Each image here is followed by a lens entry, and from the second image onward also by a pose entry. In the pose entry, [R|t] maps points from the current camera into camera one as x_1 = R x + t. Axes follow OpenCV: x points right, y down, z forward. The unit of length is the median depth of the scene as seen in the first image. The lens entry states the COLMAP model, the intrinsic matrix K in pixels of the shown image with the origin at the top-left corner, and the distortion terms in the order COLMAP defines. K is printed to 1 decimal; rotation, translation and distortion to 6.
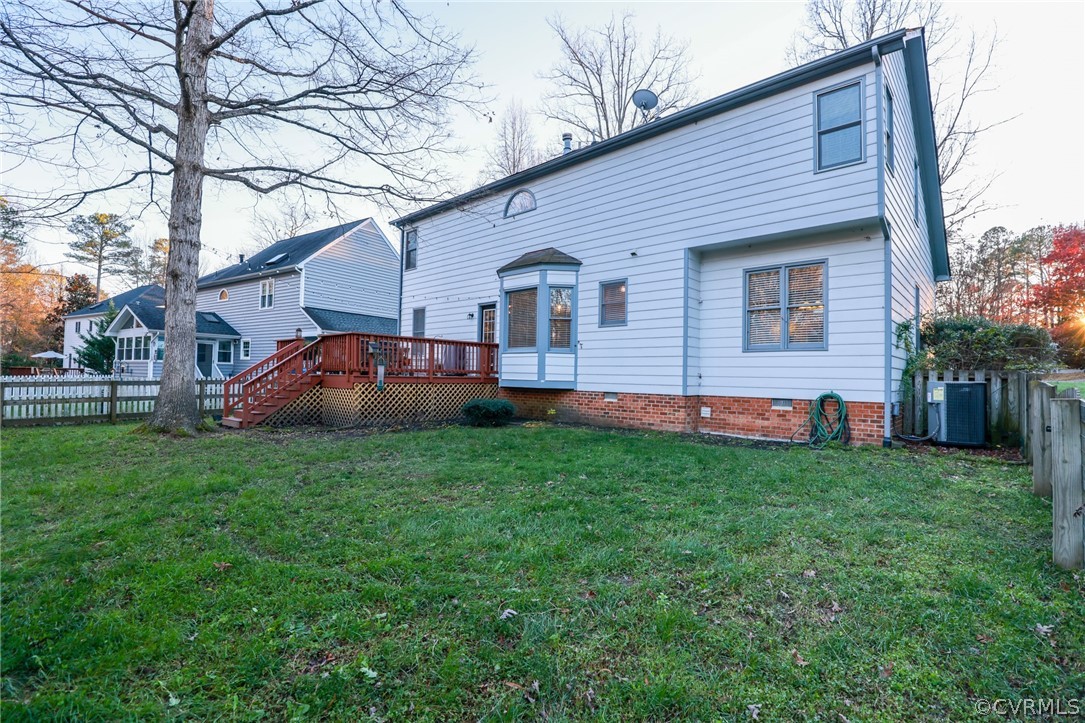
lens RADIAL K [[494.1, 0, 549.0], [0, 494.1, 362.2], [0, 0, 1]] dist [-0.032190, 0.002858]
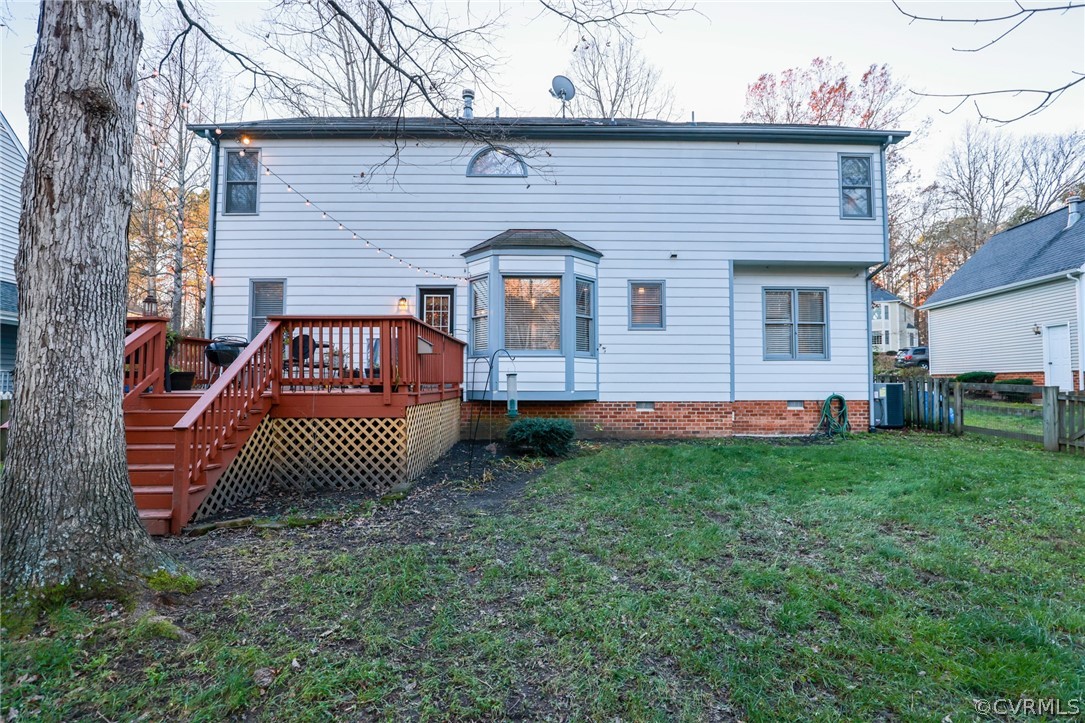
lens RADIAL K [[494.1, 0, 549.0], [0, 494.1, 362.2], [0, 0, 1]] dist [-0.032190, 0.002858]
pose [[0.721413, 0.007601, 0.692463, -0.662094], [-0.006414, 0.999970, -0.004294, -0.007621], [-0.692475, -0.001344, 0.721441, 0.477683]]
